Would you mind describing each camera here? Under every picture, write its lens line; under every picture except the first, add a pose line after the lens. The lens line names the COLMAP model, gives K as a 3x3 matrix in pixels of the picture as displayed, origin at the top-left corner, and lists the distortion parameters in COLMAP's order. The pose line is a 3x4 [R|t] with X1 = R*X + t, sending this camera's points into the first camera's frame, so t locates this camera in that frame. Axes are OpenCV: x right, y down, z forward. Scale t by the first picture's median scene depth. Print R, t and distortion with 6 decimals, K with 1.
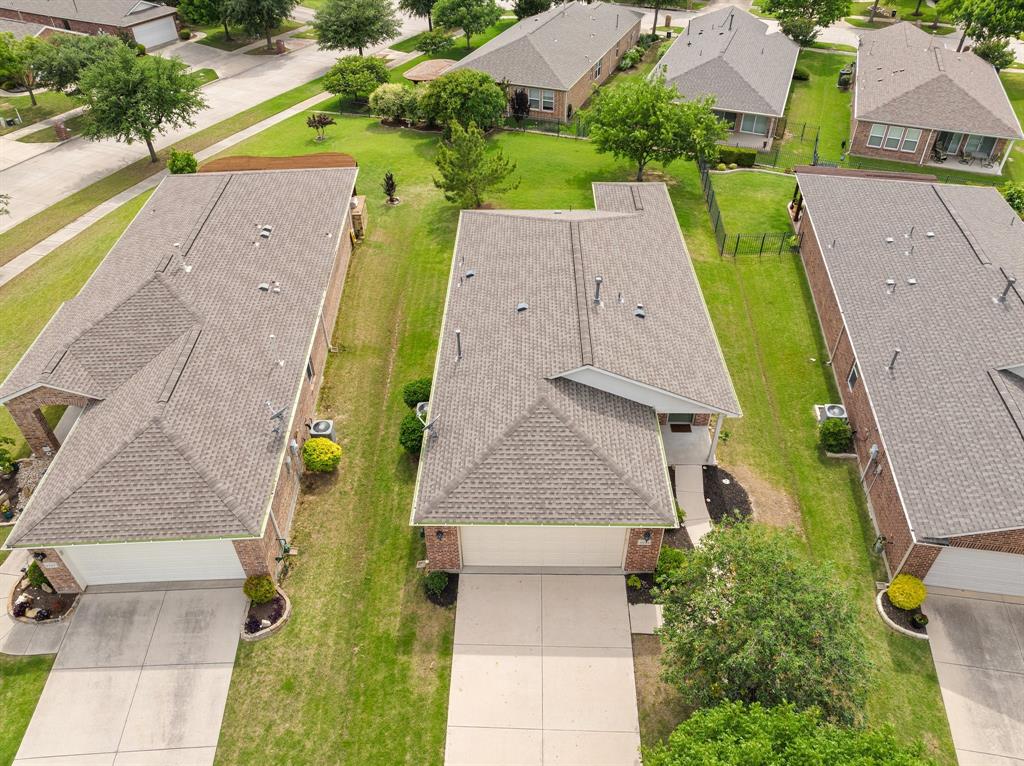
lens RADIAL K [[724.4, 0, 512.4], [0, 724.4, 378.7], [0, 0, 1]] dist [-0.047410, 0.013884]
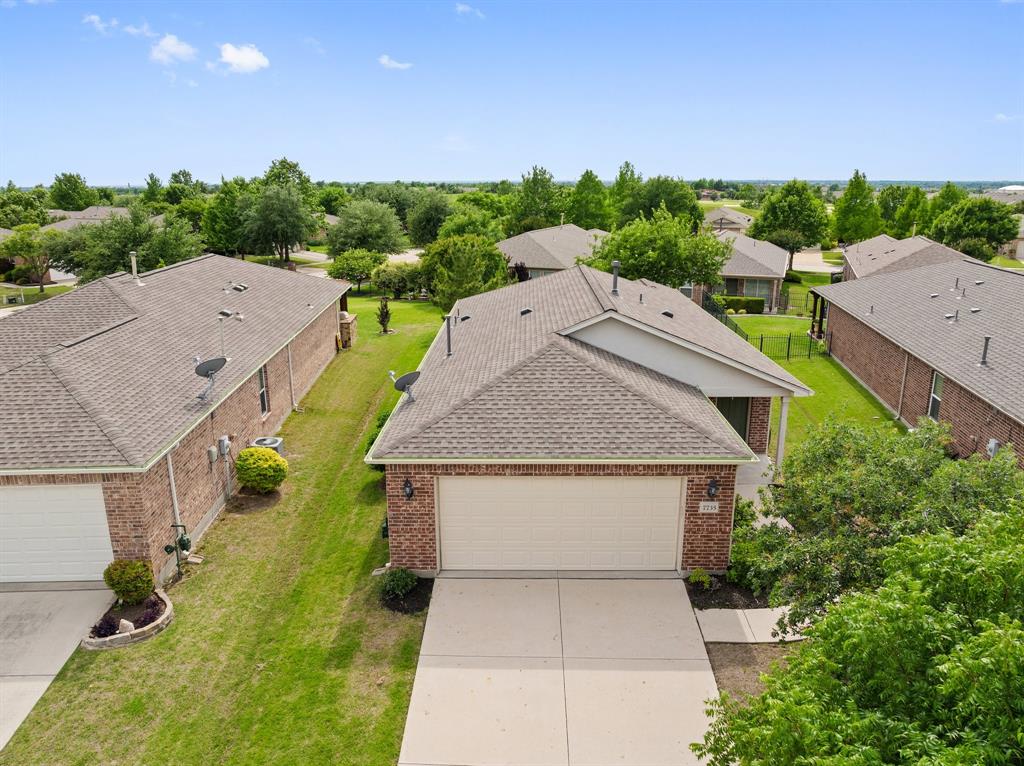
lens RADIAL K [[724.4, 0, 513.3], [0, 724.4, 377.9], [0, 0, 1]] dist [-0.047410, 0.013884]
pose [[0.999997, 0.002115, 0.001387, -0.002678], [-0.001349, 0.910010, -0.414584, 0.390046], [-0.002139, 0.414580, 0.910010, 0.325583]]
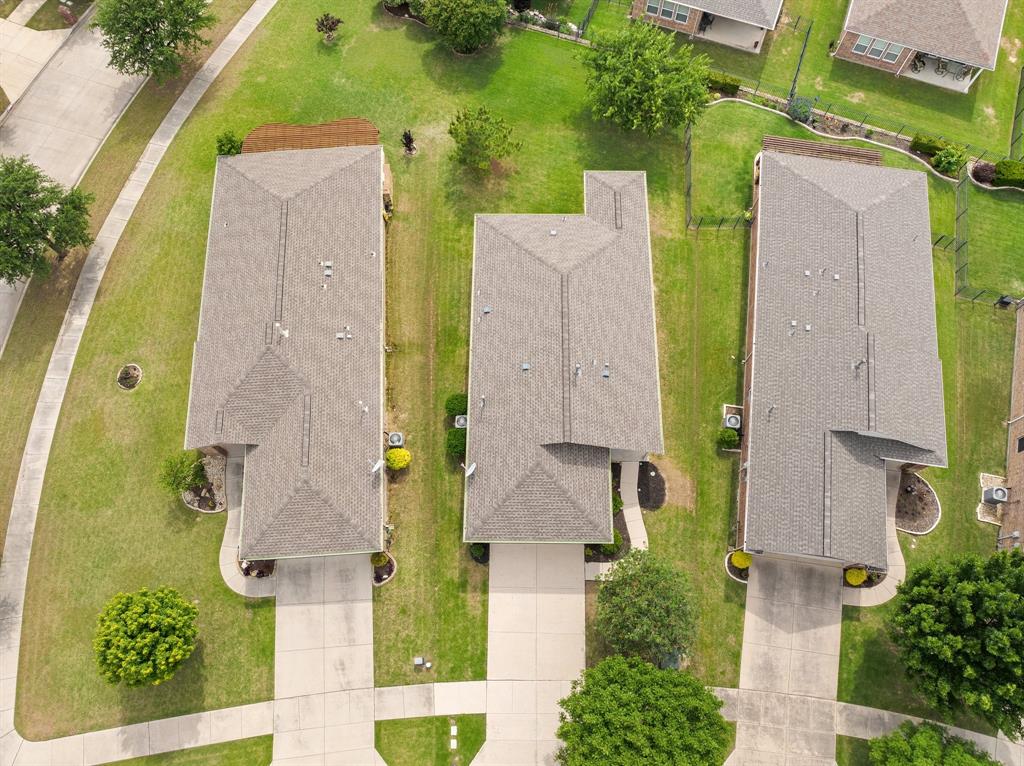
lens RADIAL K [[724.4, 0, 511.0], [0, 724.4, 377.8], [0, 0, 1]] dist [-0.047410, 0.013884]
pose [[0.999970, -0.007724, -0.000778, -0.018312], [0.007092, 0.868197, 0.496169, -0.976481], [-0.003157, -0.496160, 0.868225, -0.331658]]
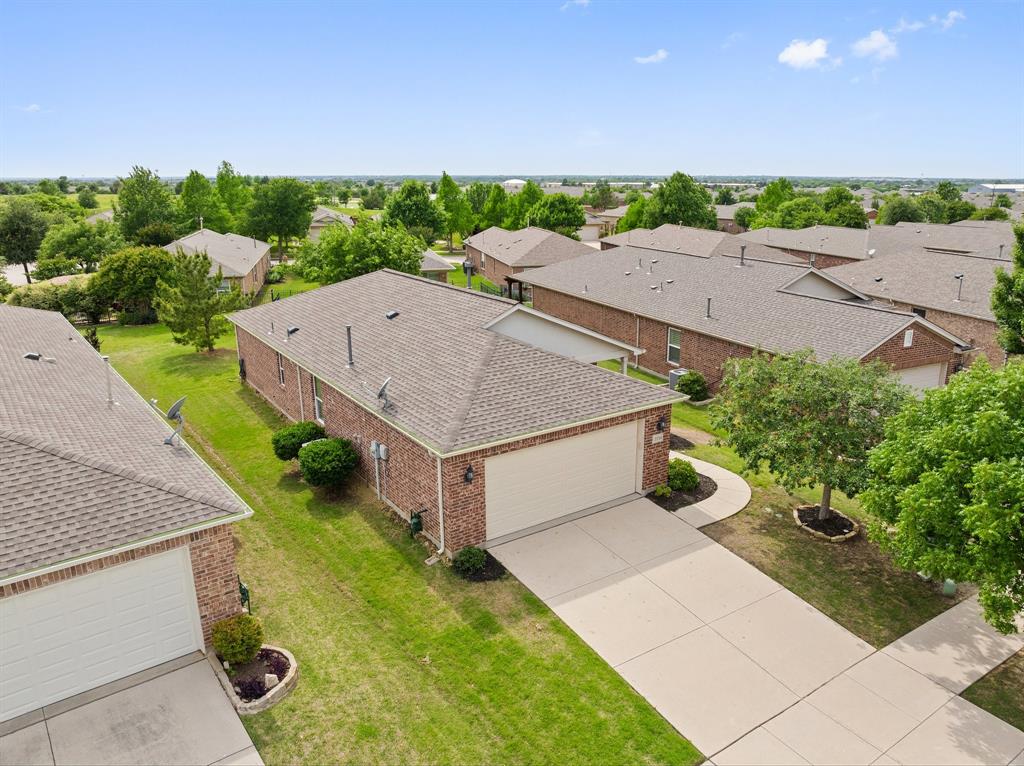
lens RADIAL K [[724.4, 0, 520.9], [0, 724.4, 390.5], [0, 0, 1]] dist [-0.047410, 0.013884]
pose [[0.812557, -0.158458, 0.560930, -0.457153], [0.367421, 0.886314, -0.281866, 0.361091], [-0.452496, 0.435130, 0.778401, 0.329161]]
